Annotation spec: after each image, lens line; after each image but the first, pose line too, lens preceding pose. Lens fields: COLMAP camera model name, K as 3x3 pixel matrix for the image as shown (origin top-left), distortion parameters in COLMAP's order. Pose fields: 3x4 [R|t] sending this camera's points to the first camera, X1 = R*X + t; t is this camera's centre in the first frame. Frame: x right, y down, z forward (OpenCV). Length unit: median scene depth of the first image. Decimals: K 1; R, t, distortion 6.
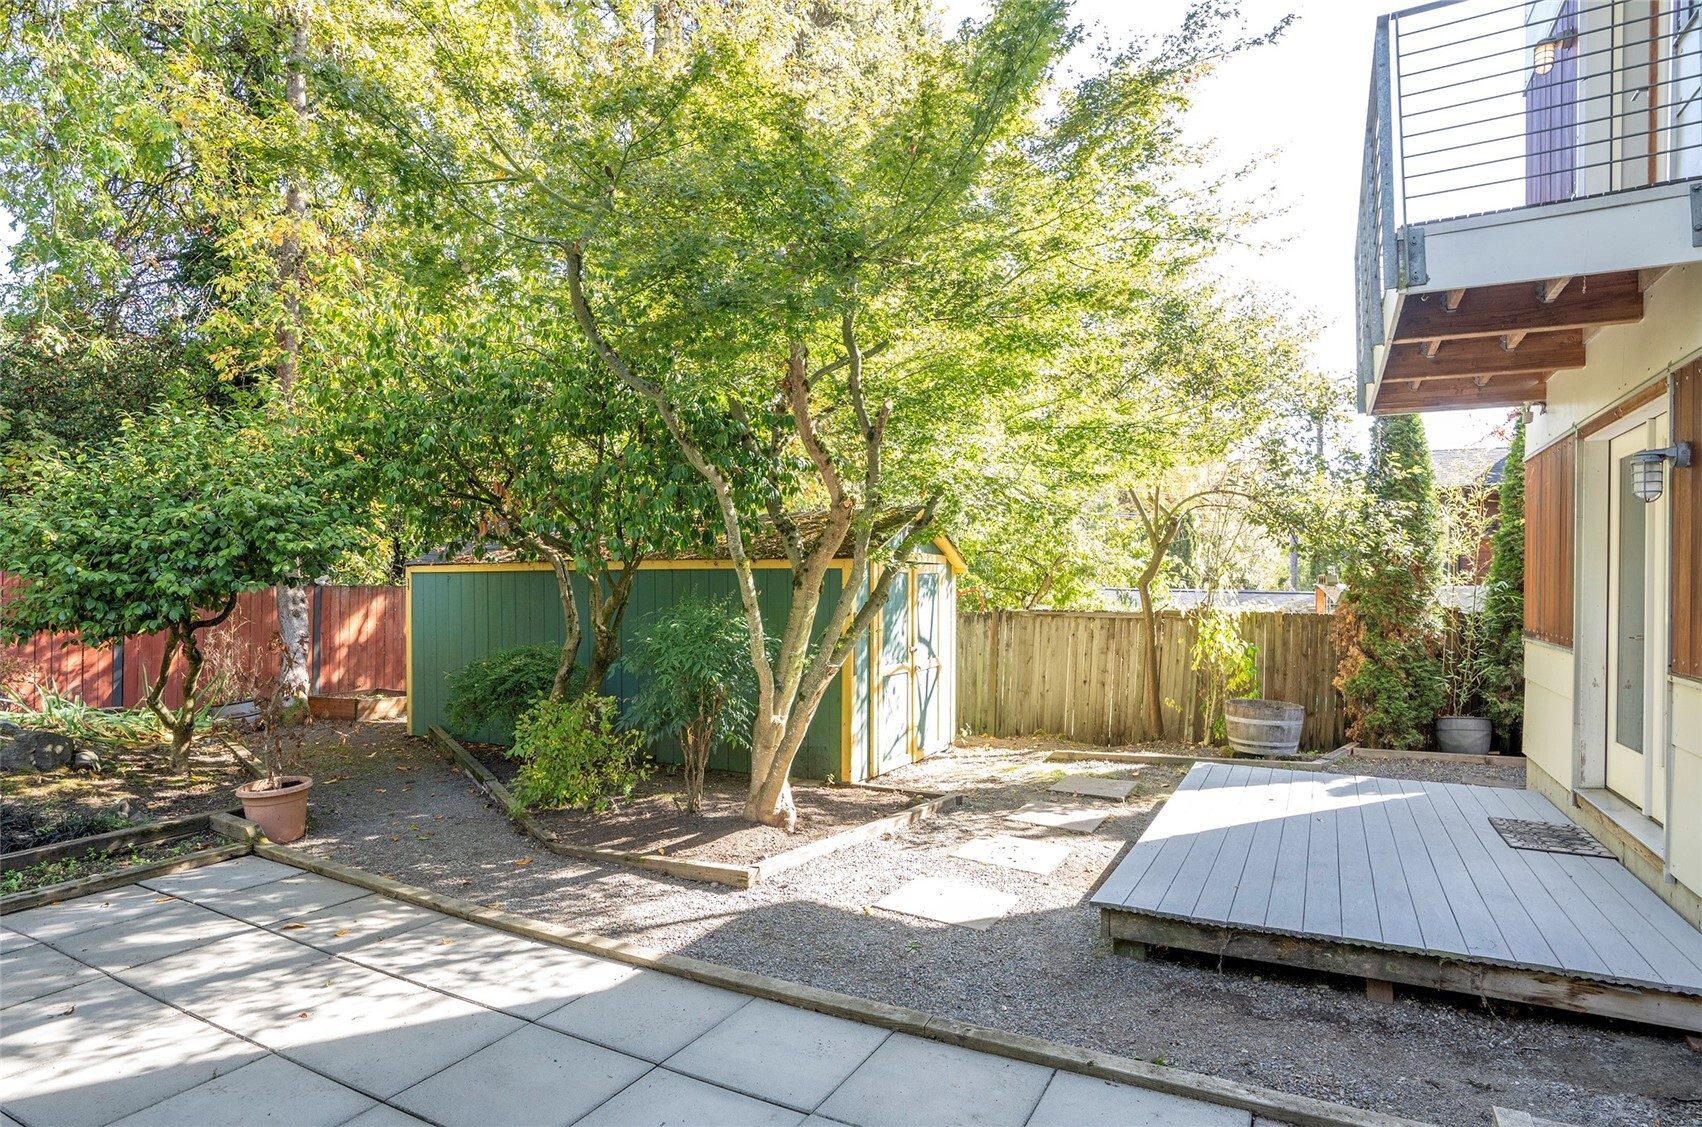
lens RADIAL K [[922.9, 0, 851.0], [0, 922.9, 563.5], [0, 0, 1]] dist [-0.067839, 0.035625]
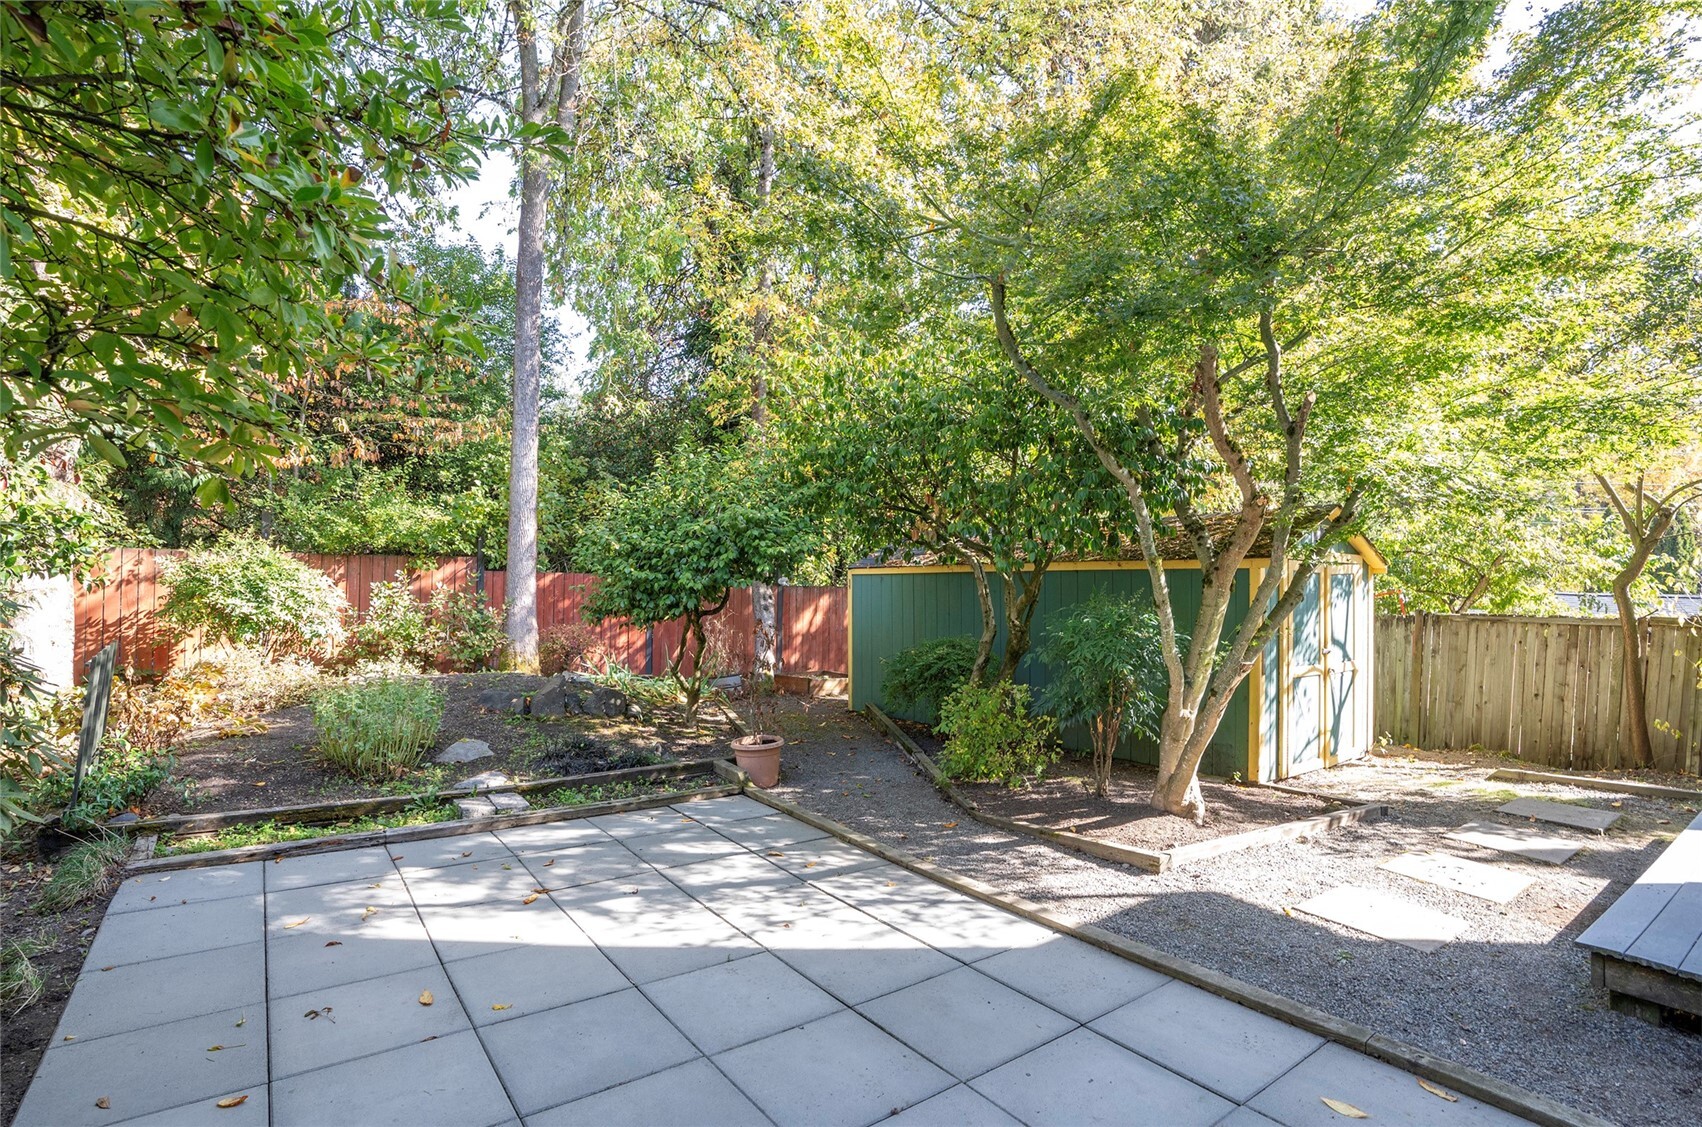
lens RADIAL K [[837.4, 0, 847.2], [0, 837.4, 561.2], [0, 0, 1]] dist [-0.079537, 0.033229]
pose [[0.901950, -0.007128, -0.431781, -0.023456], [0.003110, 0.999945, -0.010011, 0.006874], [0.431828, 0.007687, 0.901923, 0.001721]]
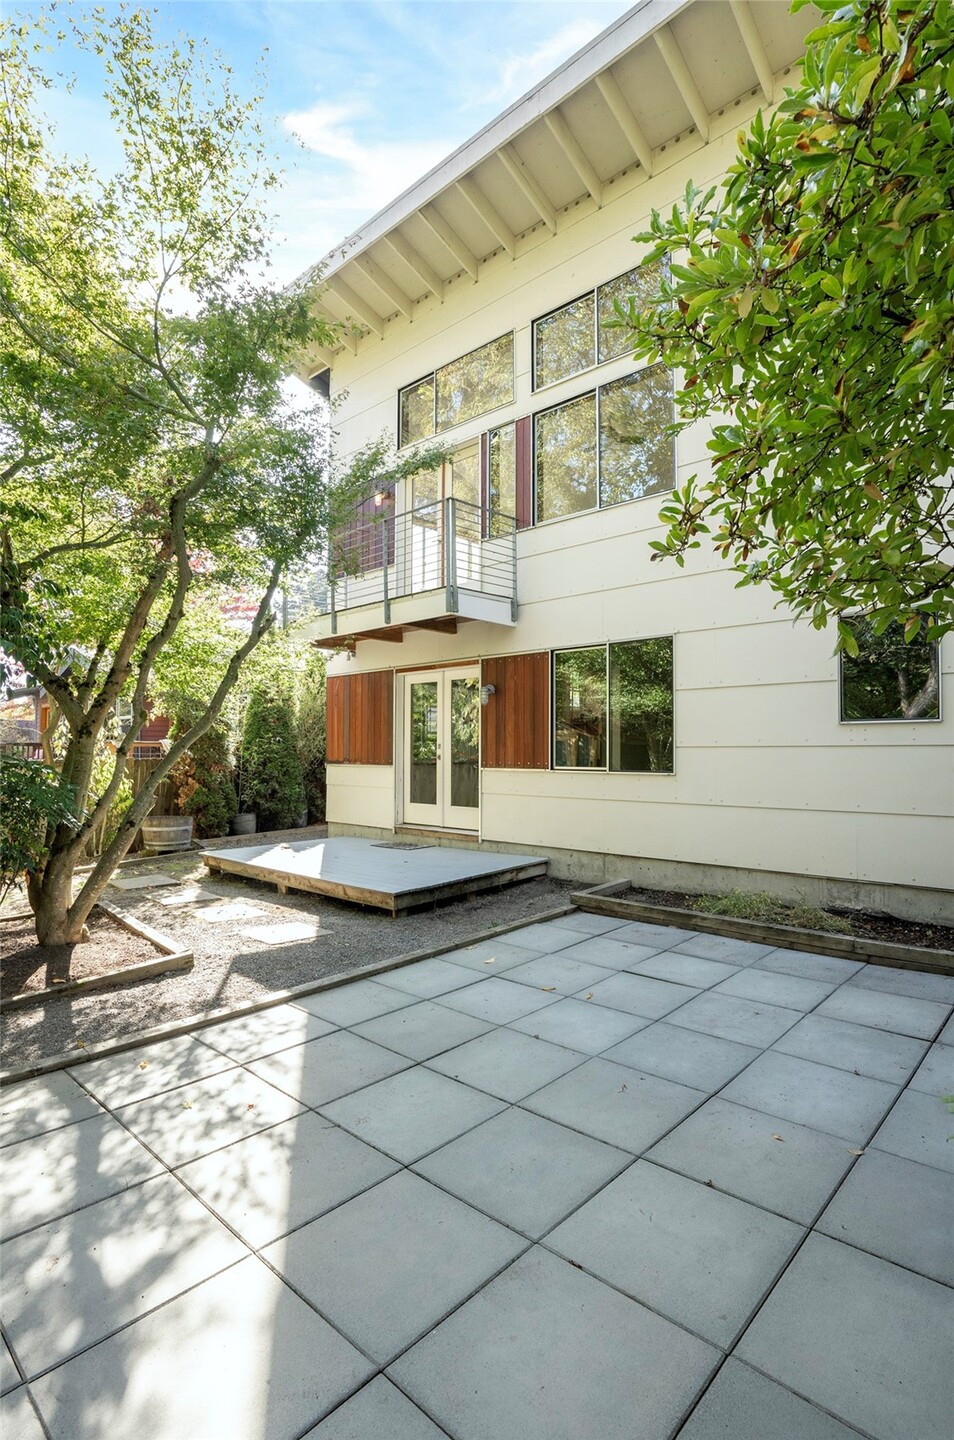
lens RADIAL K [[704.3, 0, 477.0], [0, 704.3, 720.0], [0, 0, 1]] dist [-0.077795, 0.031493]
pose [[0.275999, 0.022789, 0.960888, -0.824618], [-0.007577, 0.999739, -0.021535, 0.018575], [-0.961128, -0.001337, 0.276100, 0.289503]]
